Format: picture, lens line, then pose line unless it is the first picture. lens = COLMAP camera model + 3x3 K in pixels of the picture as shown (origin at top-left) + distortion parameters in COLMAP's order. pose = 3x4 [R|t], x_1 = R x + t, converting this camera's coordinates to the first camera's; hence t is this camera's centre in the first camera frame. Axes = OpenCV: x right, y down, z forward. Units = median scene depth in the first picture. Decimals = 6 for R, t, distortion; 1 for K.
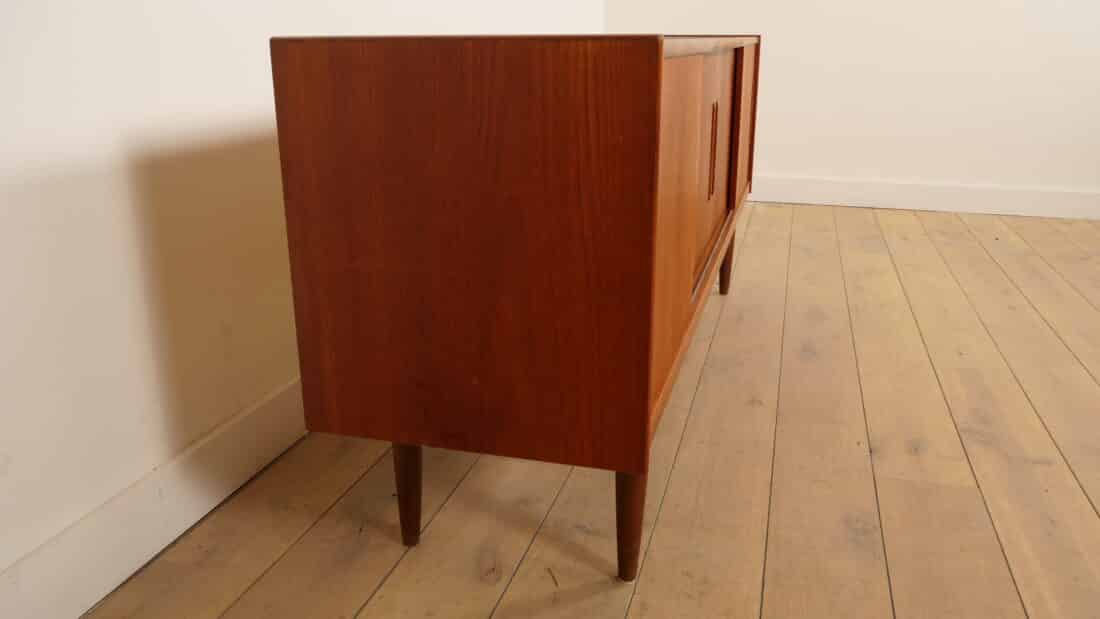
lens RADIAL K [[863.8, 0, 550.0], [0, 863.8, 309.5], [0, 0, 1]] dist [-0.027426, 0.001898]
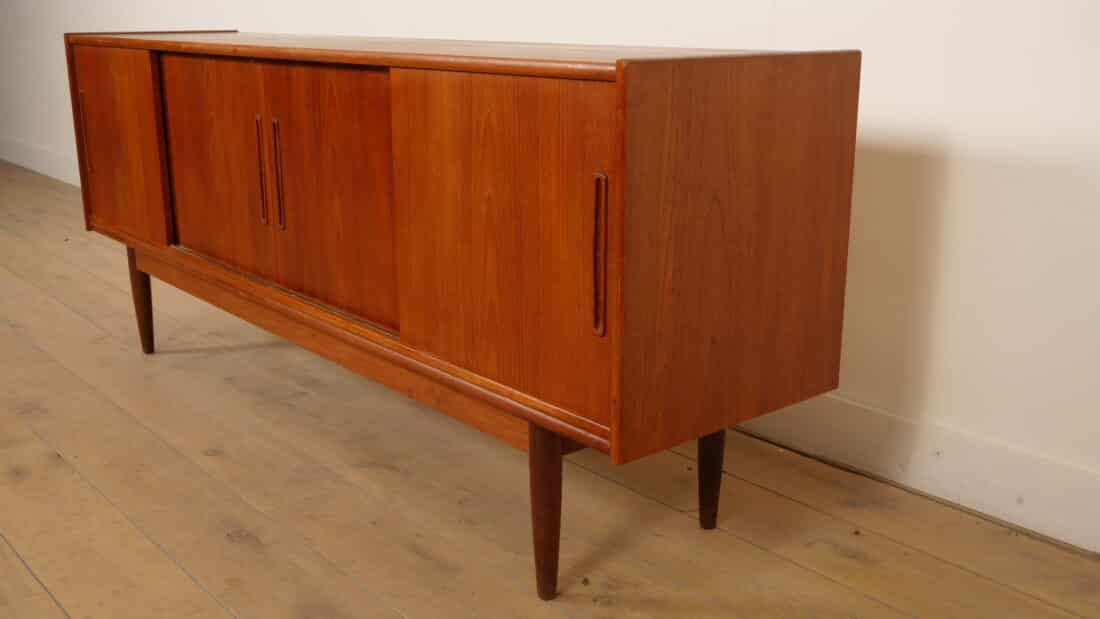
lens RADIAL K [[1109.8, 0, 550.0], [0, 1109.8, 309.5], [0, 0, 1]] dist [-0.006598, -0.002843]
pose [[-0.556158, 0.226511, -0.799613, 1.024363], [-0.241381, 0.876640, 0.416219, -0.640002], [0.795251, 0.424495, -0.432875, 1.899494]]
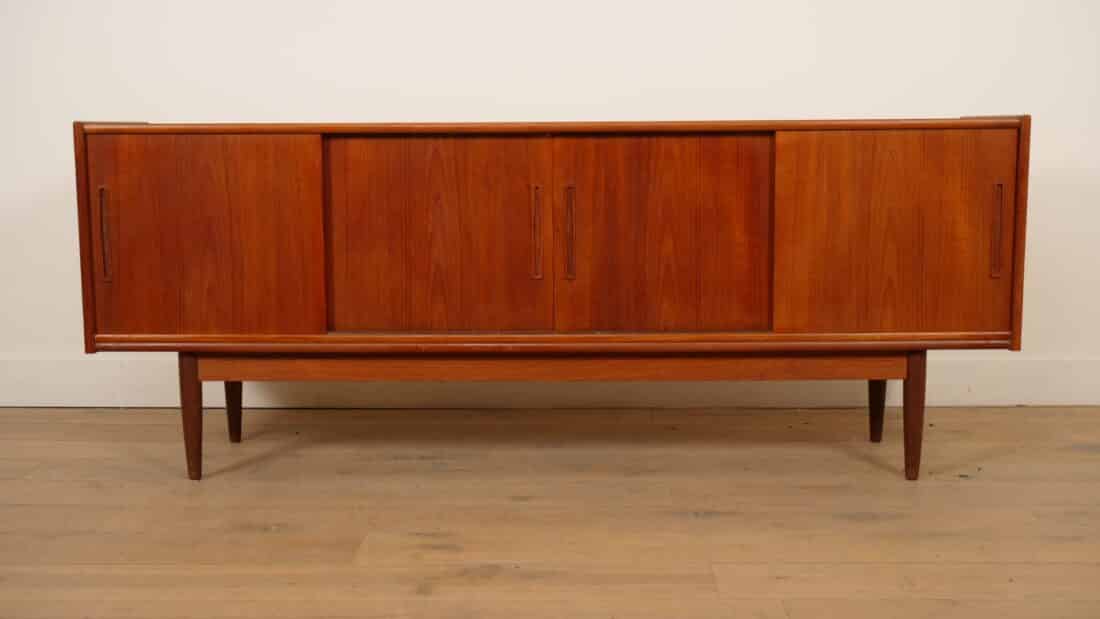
lens RADIAL K [[1291.4, 0, 550.0], [0, 1291.4, 309.5], [0, 0, 1]] dist [-0.013924, 0.029127]
pose [[0.260638, 0.131681, -0.956414, 1.739461], [-0.284355, 0.957180, 0.054295, -0.192514], [0.922610, 0.257810, 0.286922, 0.639983]]
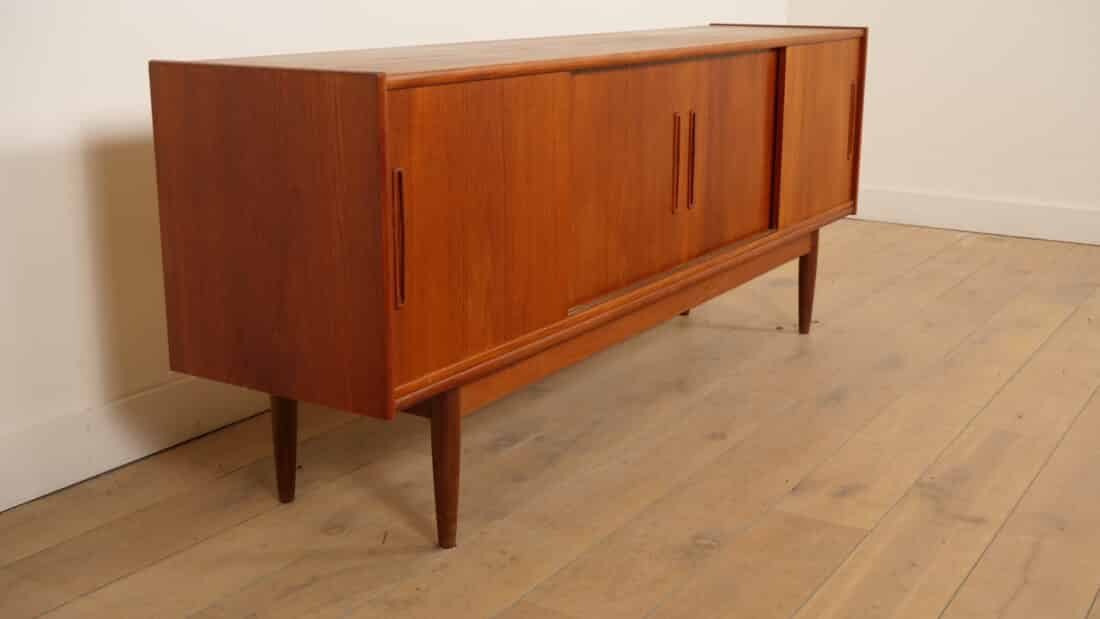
lens RADIAL K [[1291.4, 0, 550.0], [0, 1291.4, 309.5], [0, 0, 1]] dist [-0.013924, 0.029127]
pose [[0.960789, 0.077329, -0.266281, 0.470410], [-0.091391, 0.994979, -0.040809, 0.051672], [0.261788, 0.063545, 0.963031, -0.417284]]
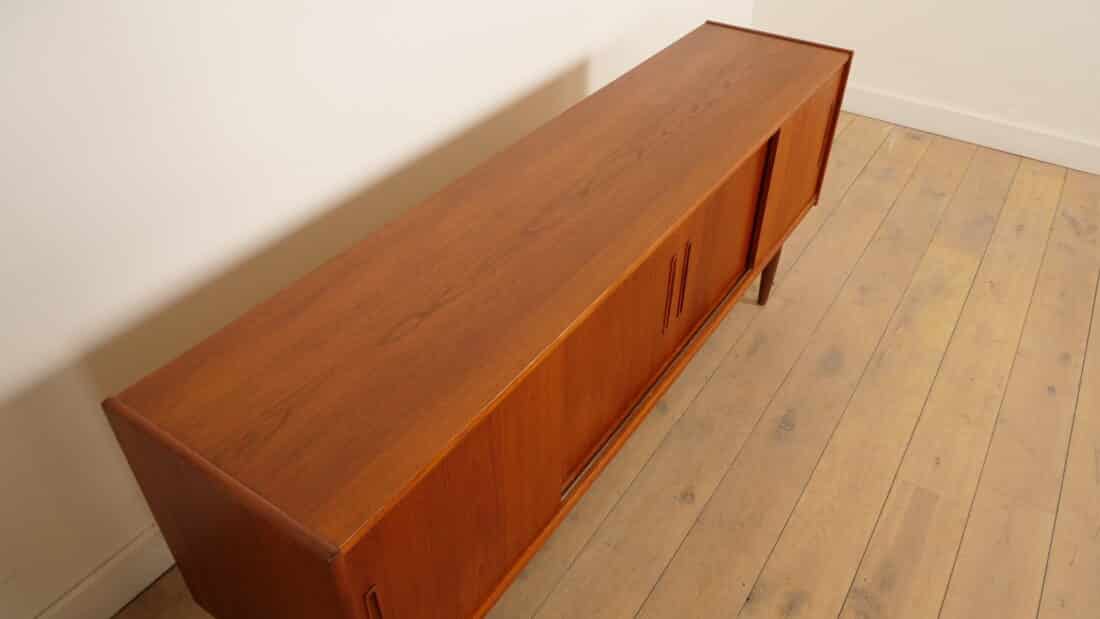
lens RADIAL K [[793.9, 0, 550.0], [0, 793.9, 309.5], [0, 0, 1]] dist [-0.030220, 0.000021]
pose [[0.953331, 0.194312, -0.231092, 0.287266], [-0.101620, 0.927230, 0.360440, -0.515145], [0.284313, -0.320135, 0.903703, 0.124730]]
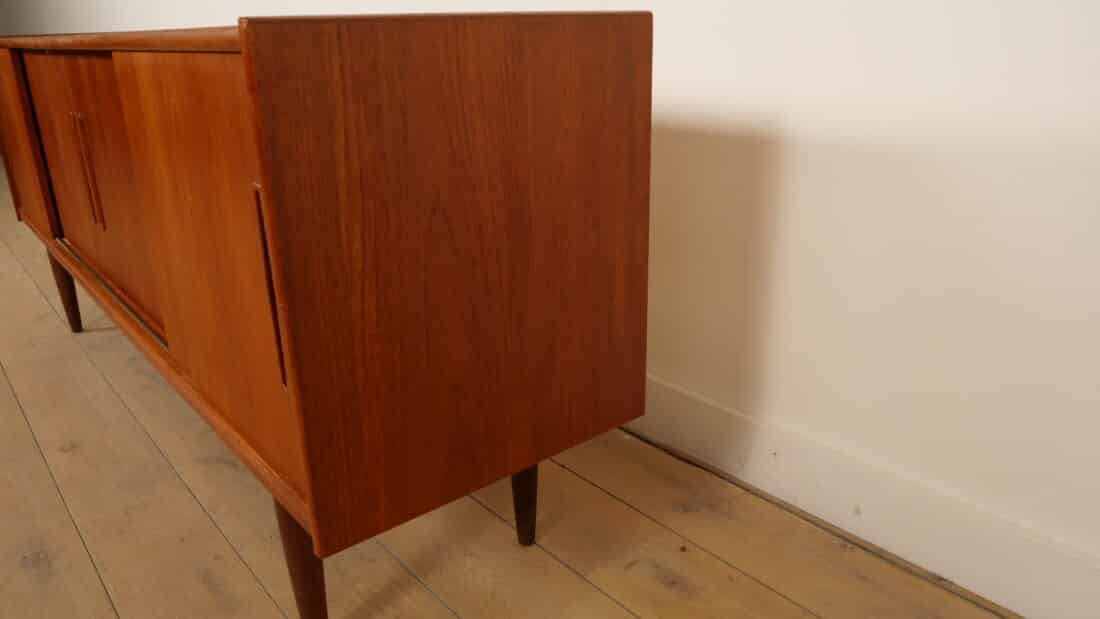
lens RADIAL K [[793.9, 0, 550.0], [0, 793.9, 309.5], [0, 0, 1]] dist [-0.030220, 0.000021]
pose [[-0.556356, 0.301911, -0.774156, 0.611801], [-0.221941, 0.843820, 0.488579, -0.583806], [0.800756, 0.443641, -0.402458, 1.859103]]
